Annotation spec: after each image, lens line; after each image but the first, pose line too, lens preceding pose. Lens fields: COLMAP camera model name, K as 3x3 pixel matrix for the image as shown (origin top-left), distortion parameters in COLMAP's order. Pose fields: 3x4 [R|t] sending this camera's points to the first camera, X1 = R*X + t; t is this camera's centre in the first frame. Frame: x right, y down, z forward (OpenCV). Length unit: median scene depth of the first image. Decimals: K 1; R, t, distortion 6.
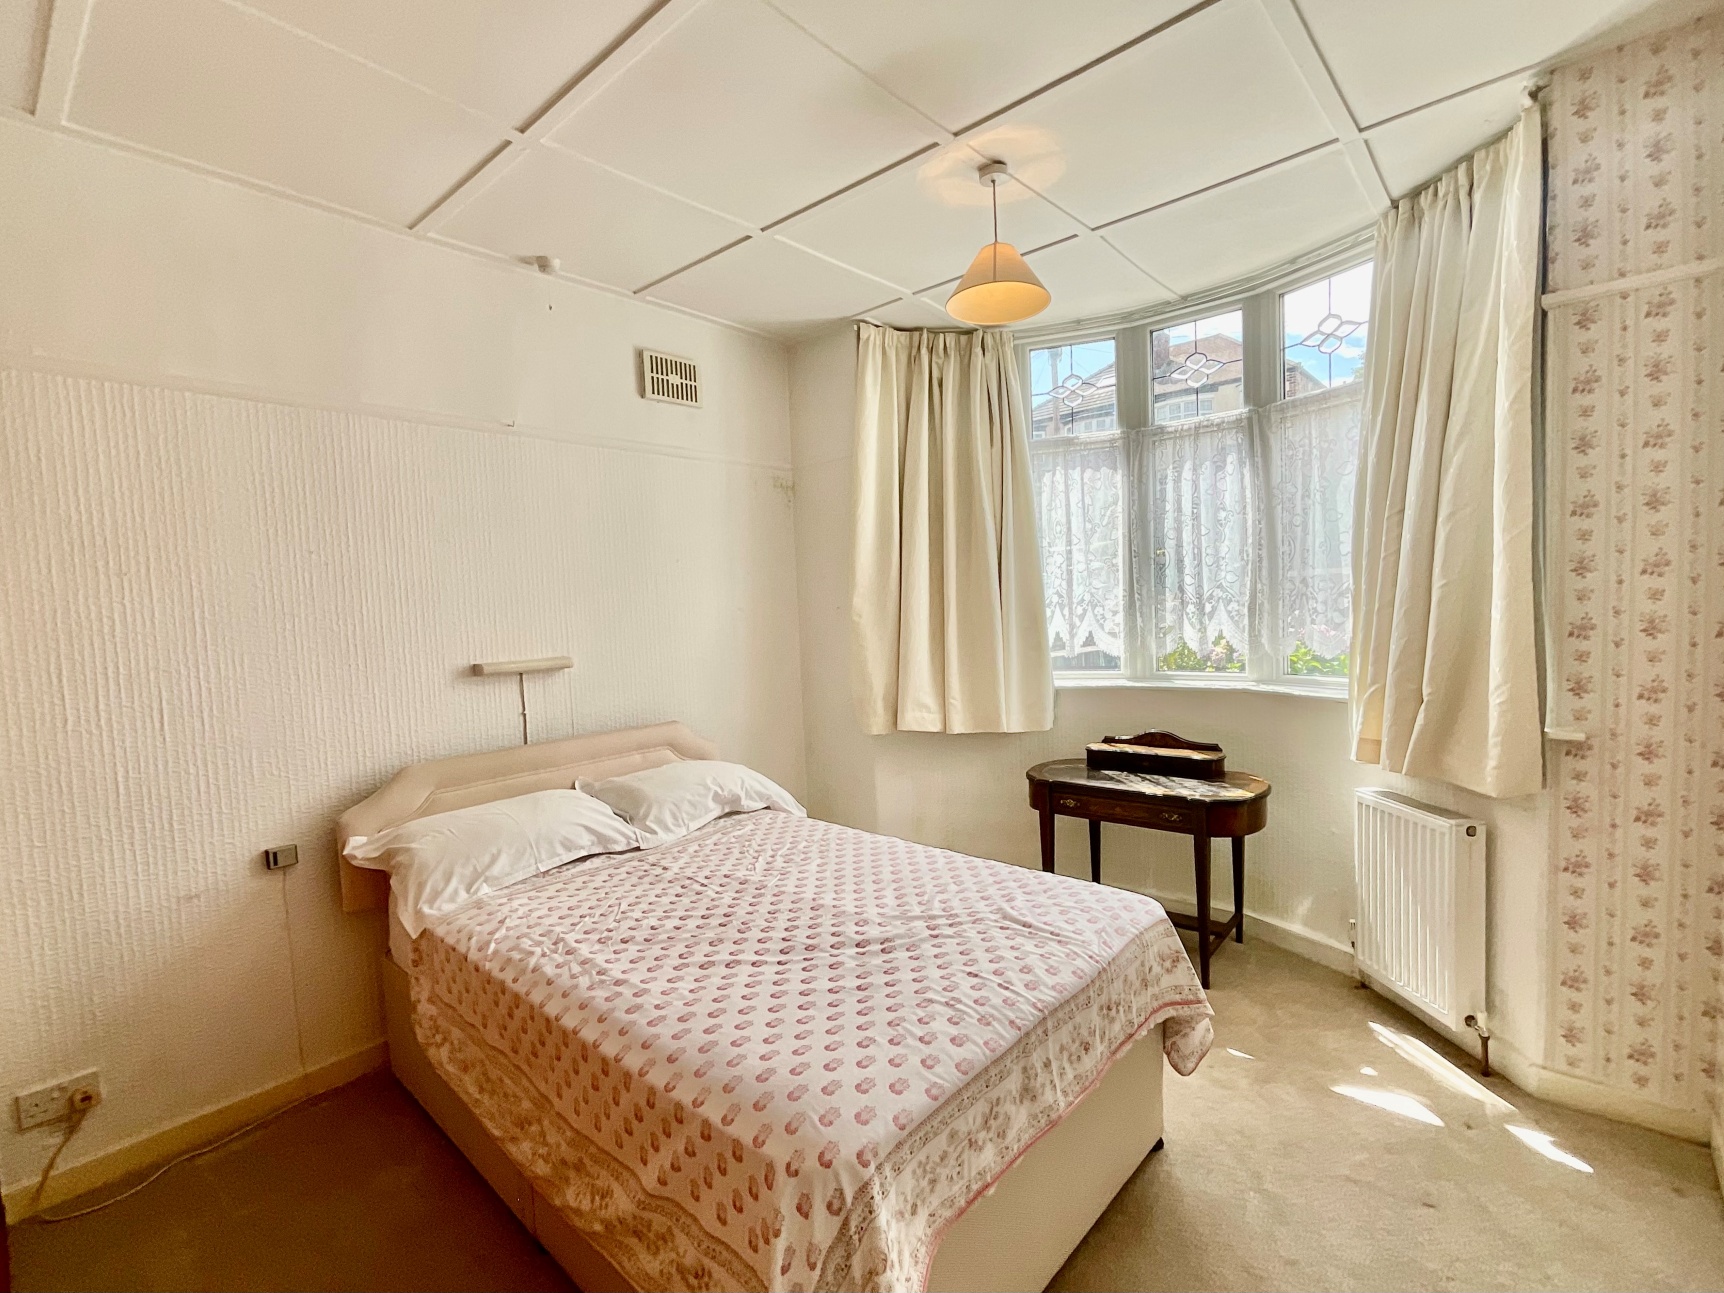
lens RADIAL K [[798.2, 0, 863.2], [0, 798.2, 645.7], [0, 0, 1]] dist [-0.001112, -0.000034]
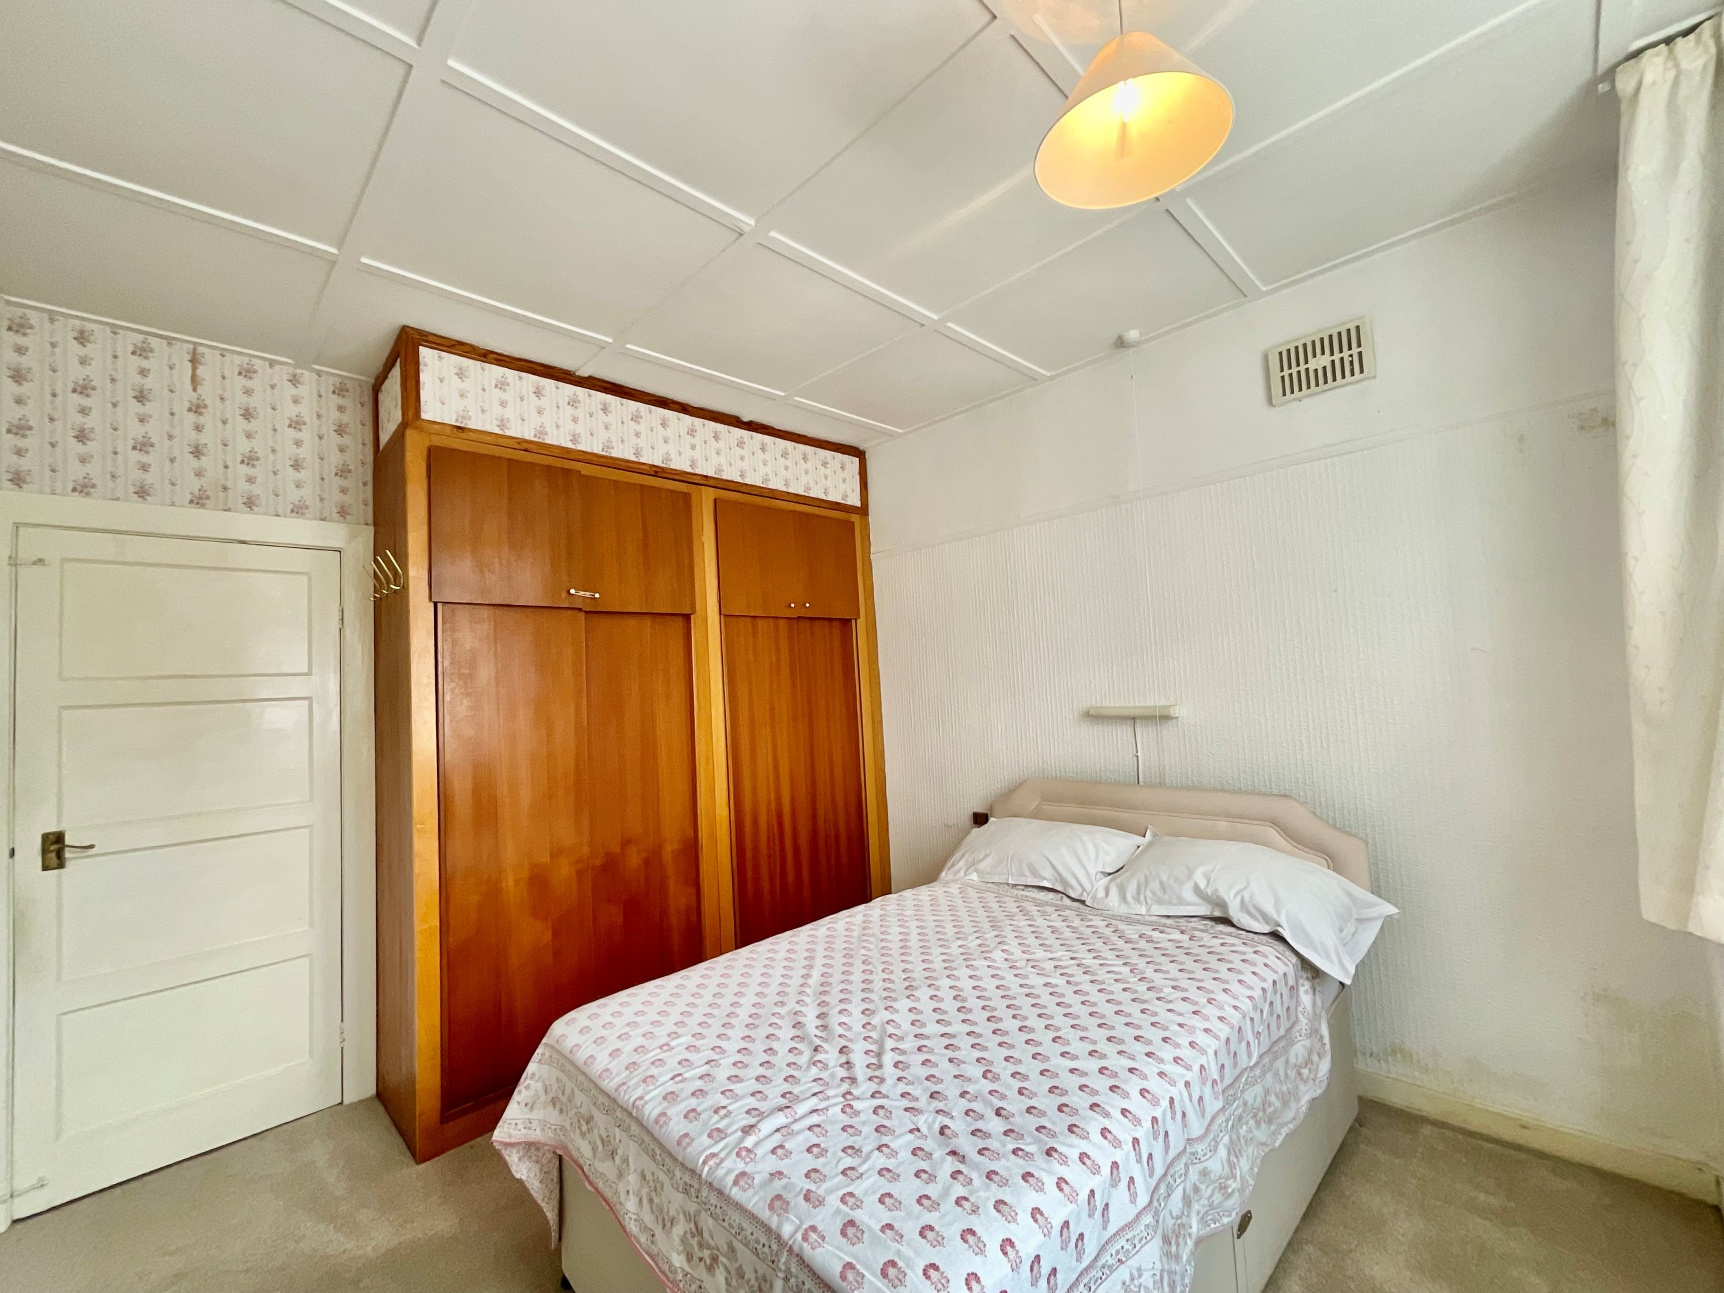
lens RADIAL K [[700.9, 0, 863.2], [0, 700.9, 647.5], [0, 0, 1]] dist [-0.002058, 0.001008]
pose [[-0.074388, -0.003917, -0.997222, 0.585305], [0.004068, 0.999983, -0.004231, -0.063175], [0.997221, -0.004372, -0.074371, 0.730604]]
